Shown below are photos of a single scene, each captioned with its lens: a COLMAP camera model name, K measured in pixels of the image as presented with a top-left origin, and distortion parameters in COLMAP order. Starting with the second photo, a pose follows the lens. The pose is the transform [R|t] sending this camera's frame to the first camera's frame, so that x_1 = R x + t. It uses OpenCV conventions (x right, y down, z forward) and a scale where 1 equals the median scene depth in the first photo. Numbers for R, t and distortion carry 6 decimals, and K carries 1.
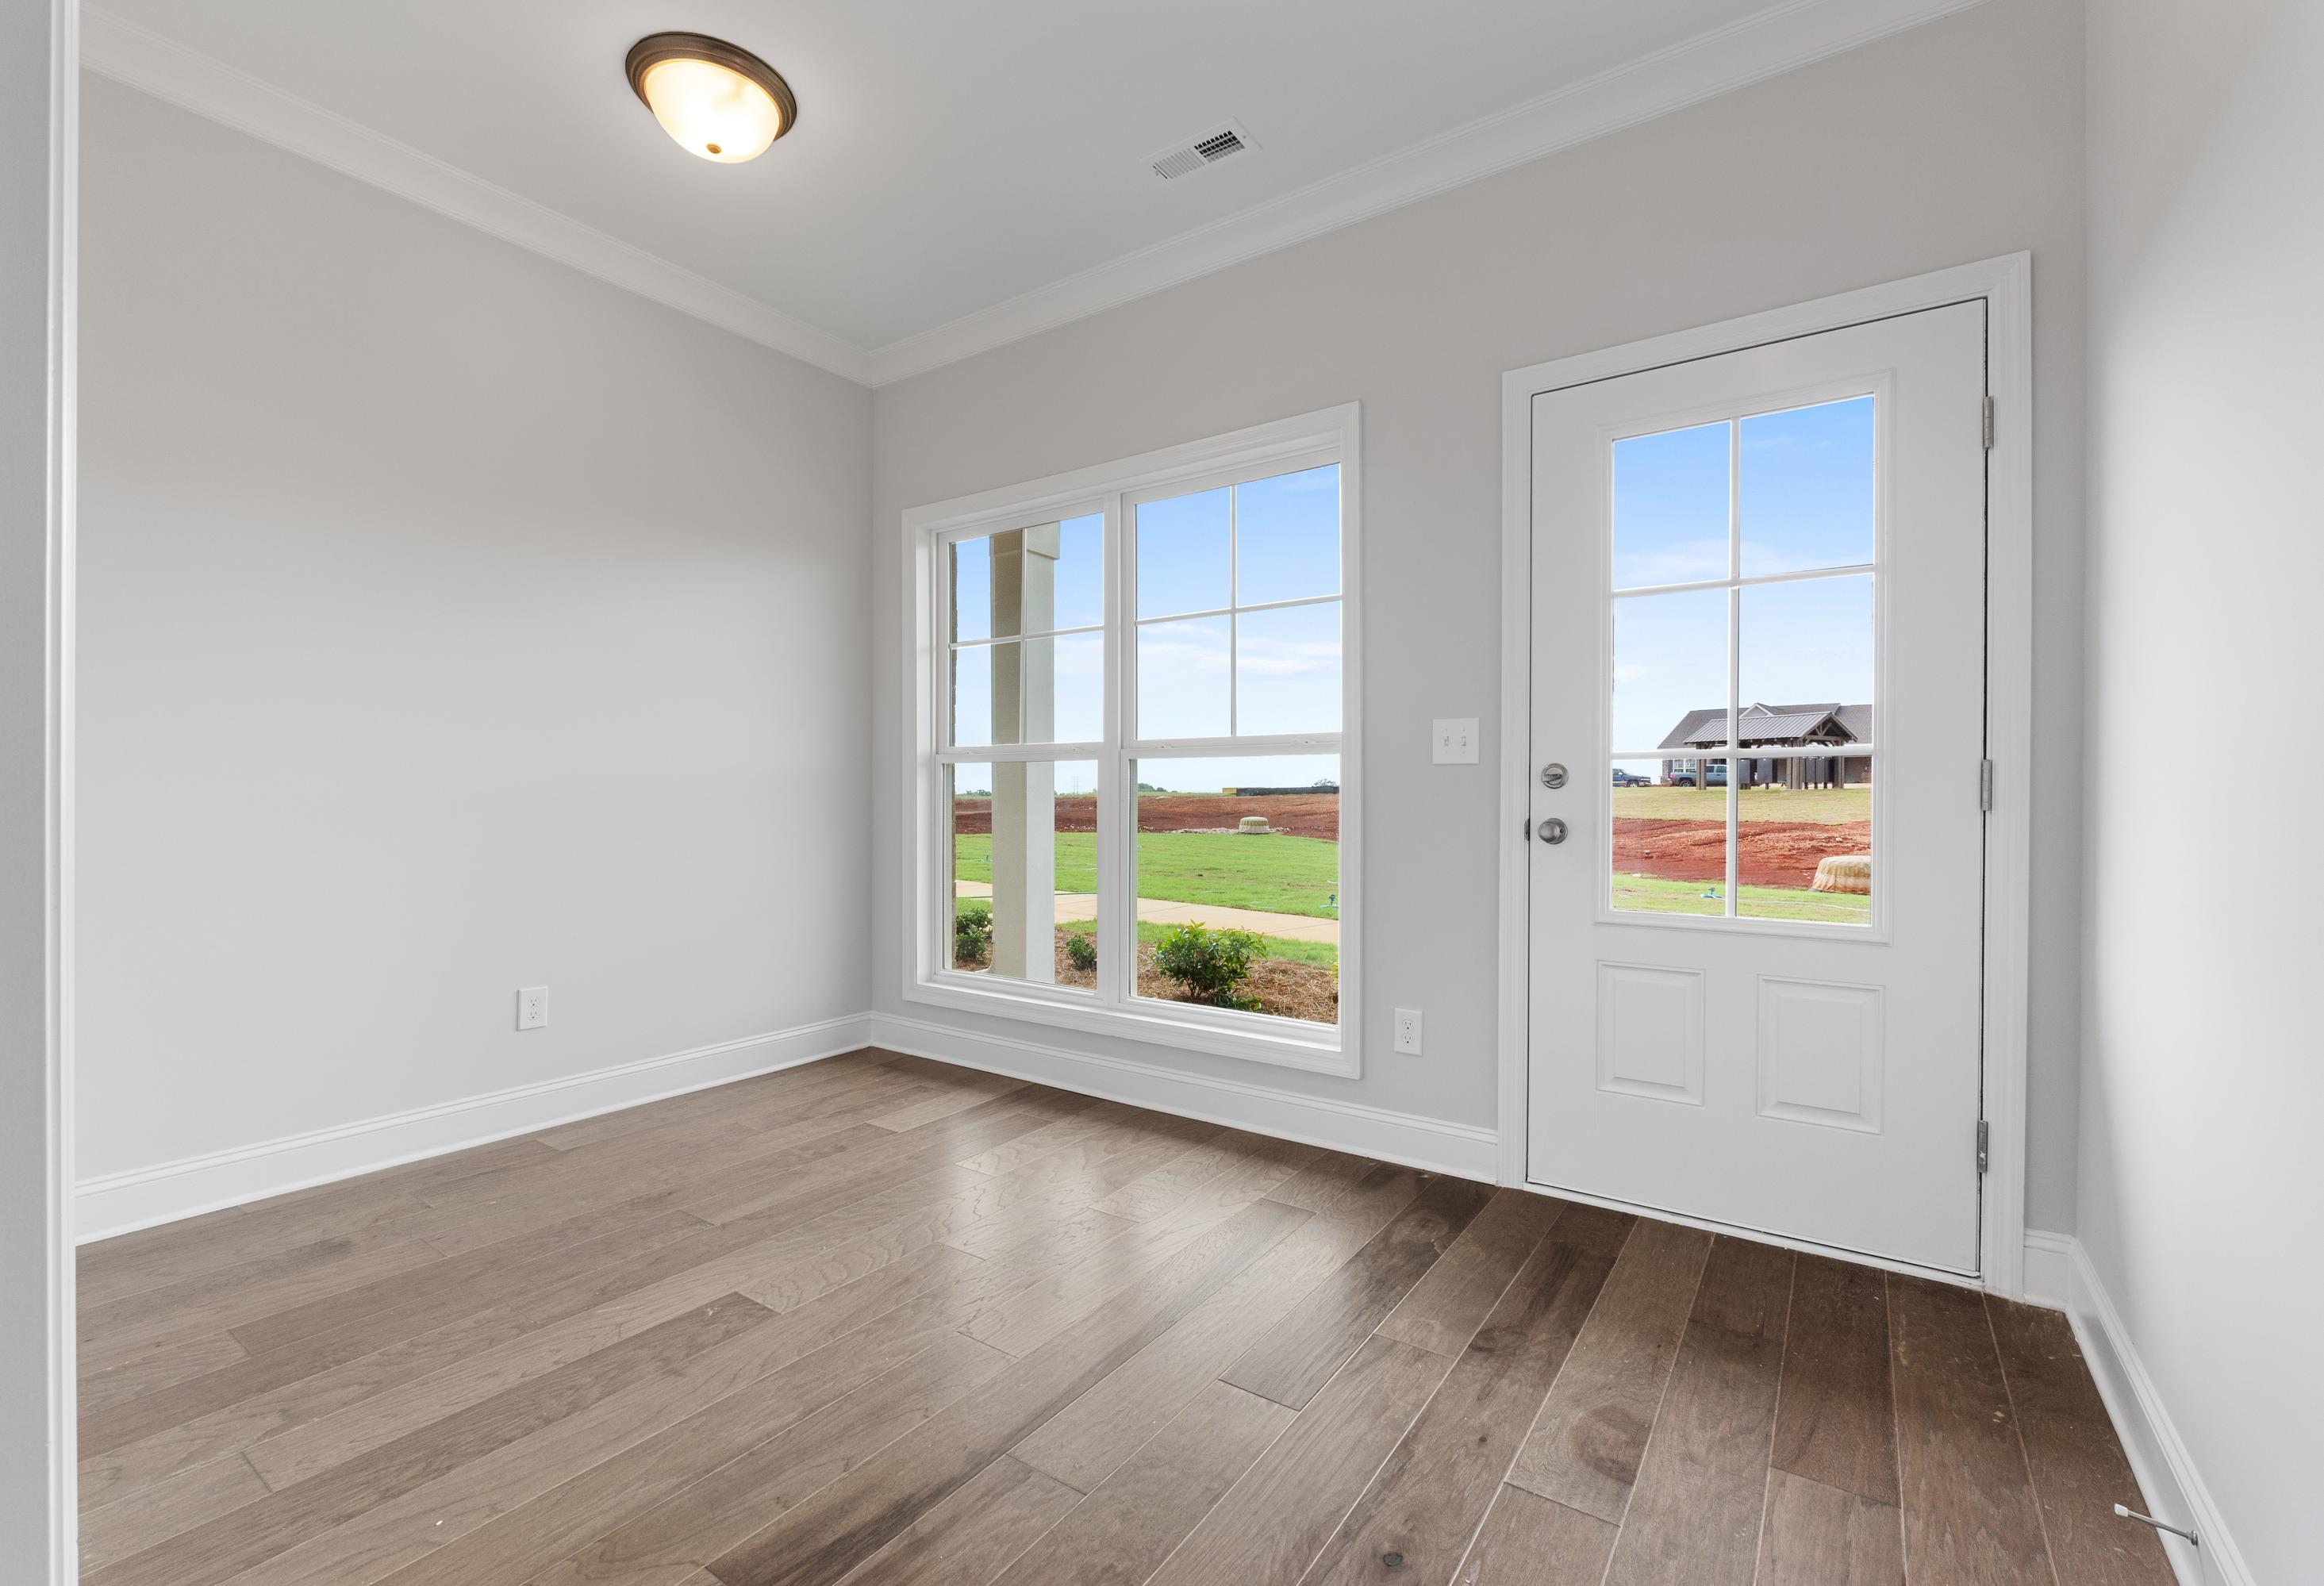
lens RADIAL K [[1024.8, 0, 1152.2], [0, 1024.8, 799.8], [0, 0, 1]] dist [-0.013845, 0.000991]
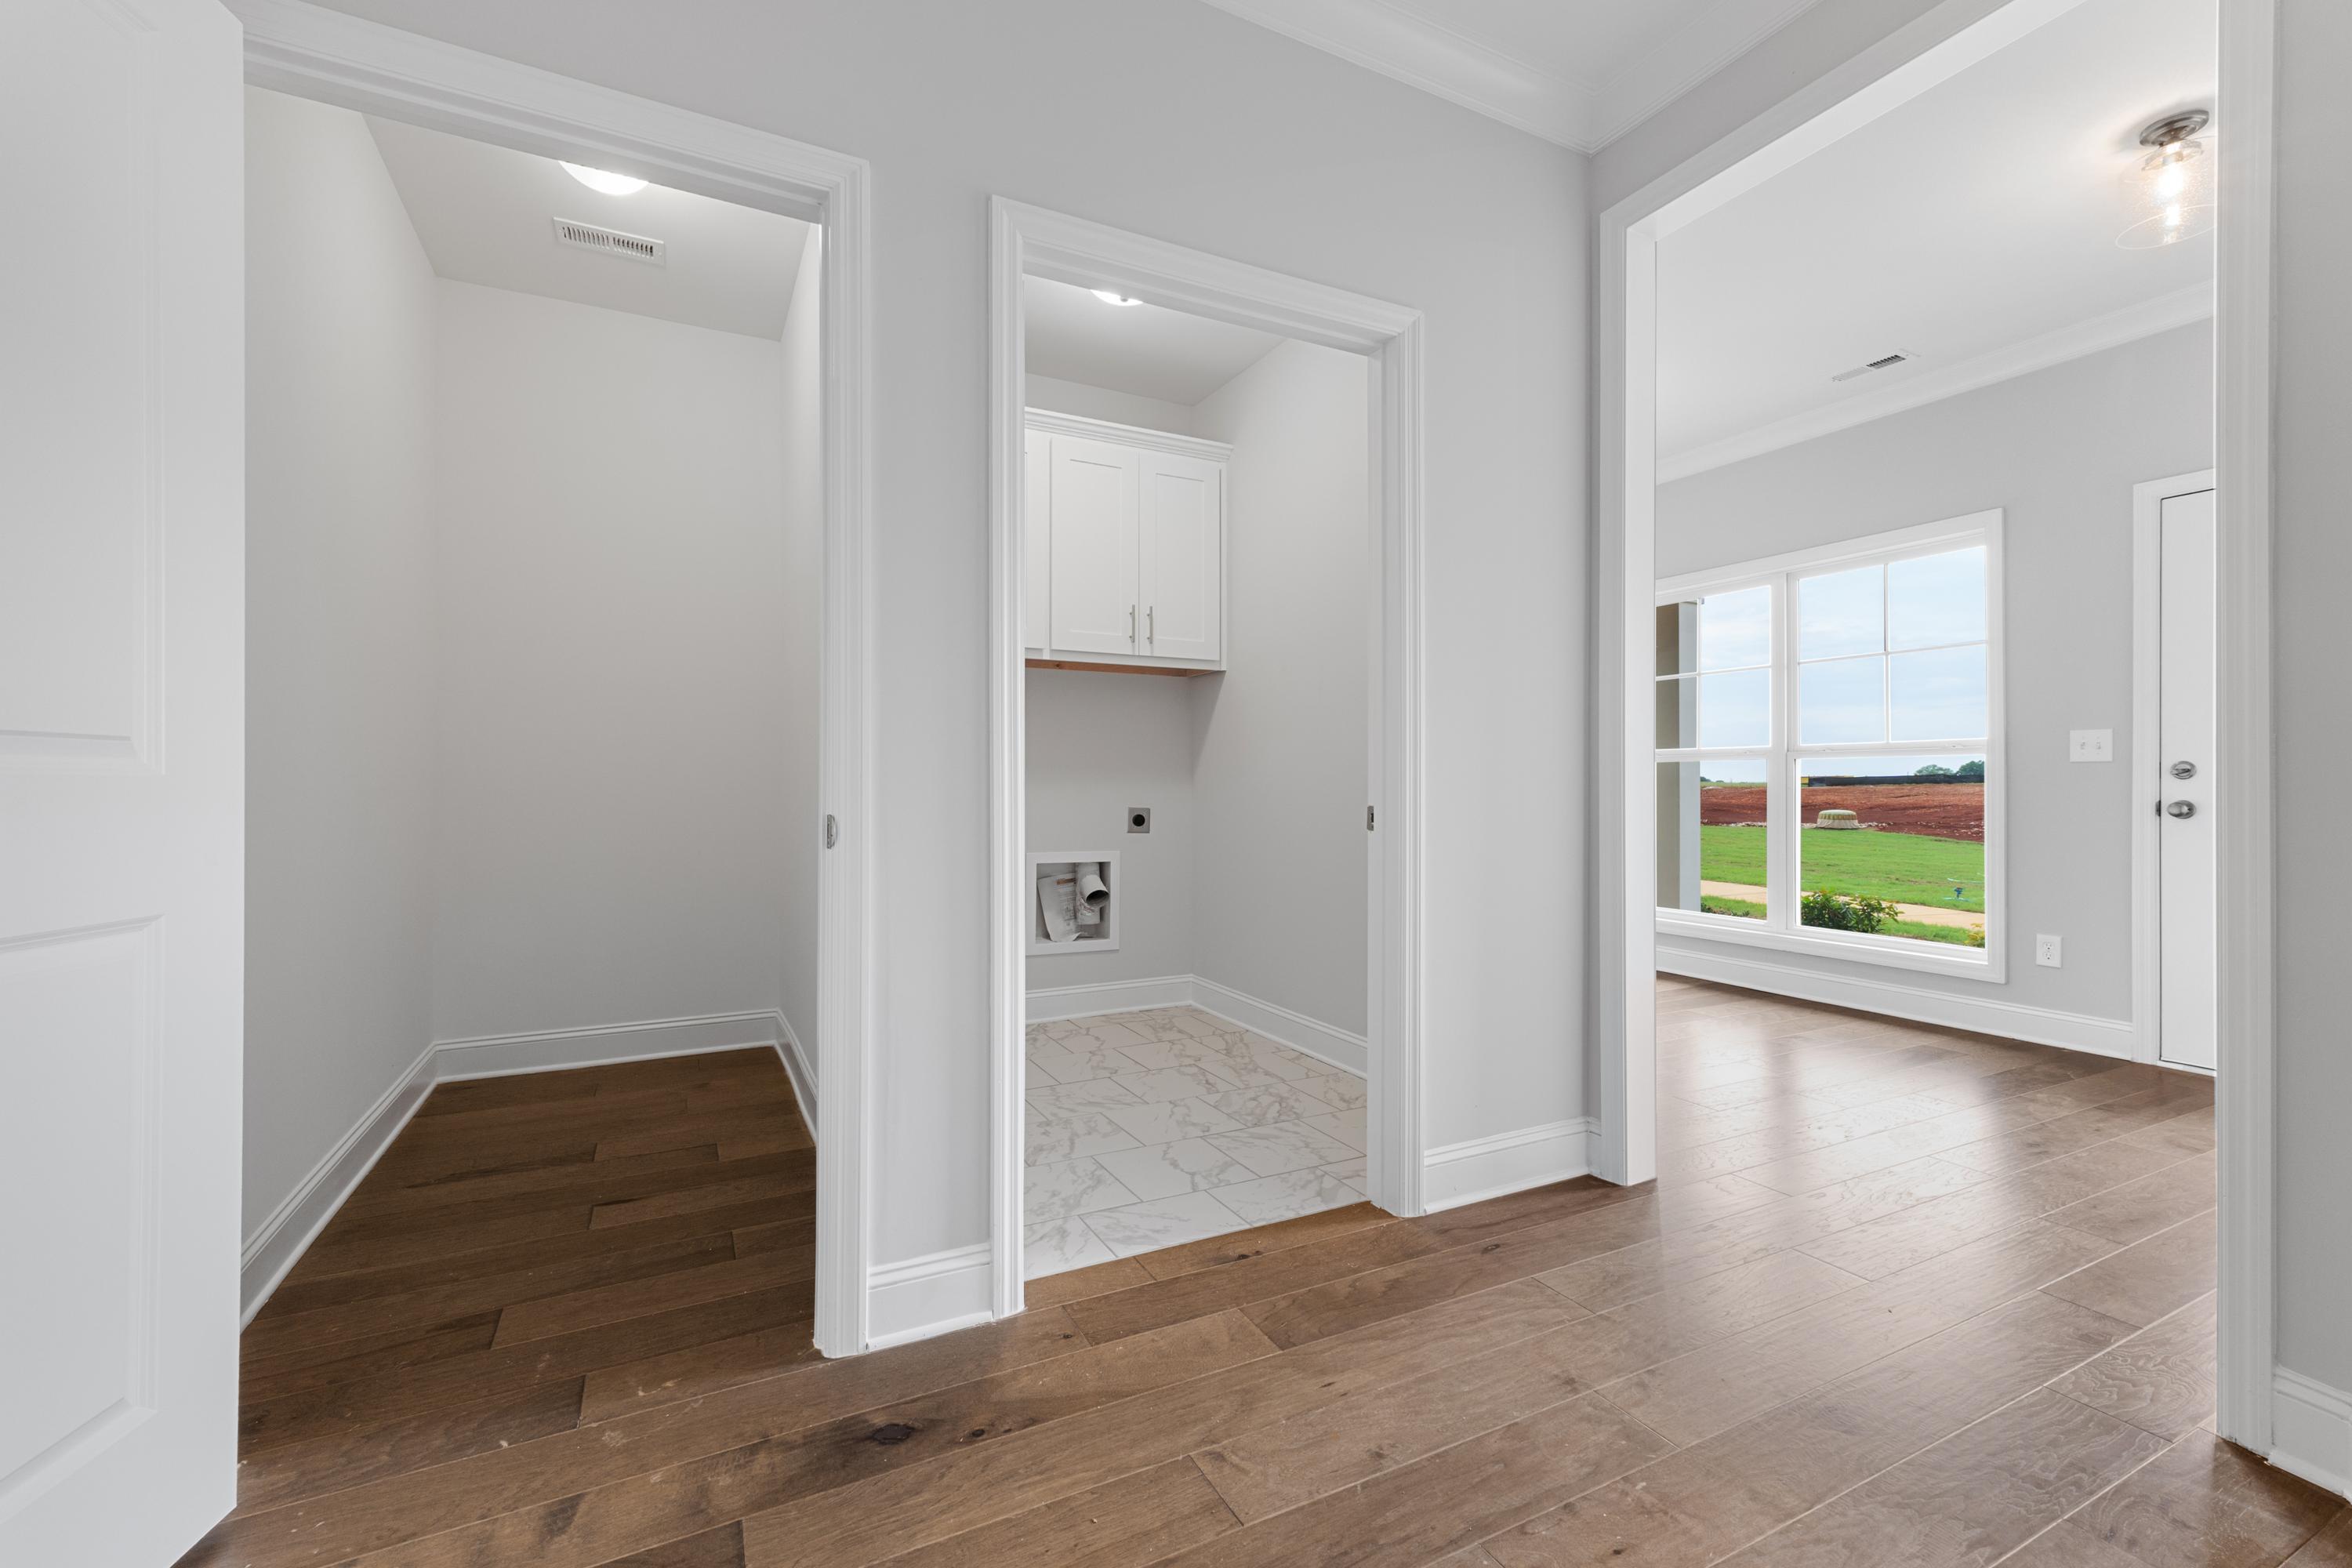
lens RADIAL K [[979.6, 0, 1158.6], [0, 979.6, 779.1], [0, 0, 1]] dist [-0.005870, 0.000359]
pose [[0.875580, -0.001681, -0.483070, -0.180739], [-0.003505, 0.999946, -0.009833, 0.006516], [0.483060, 0.010303, 0.875527, -0.796362]]
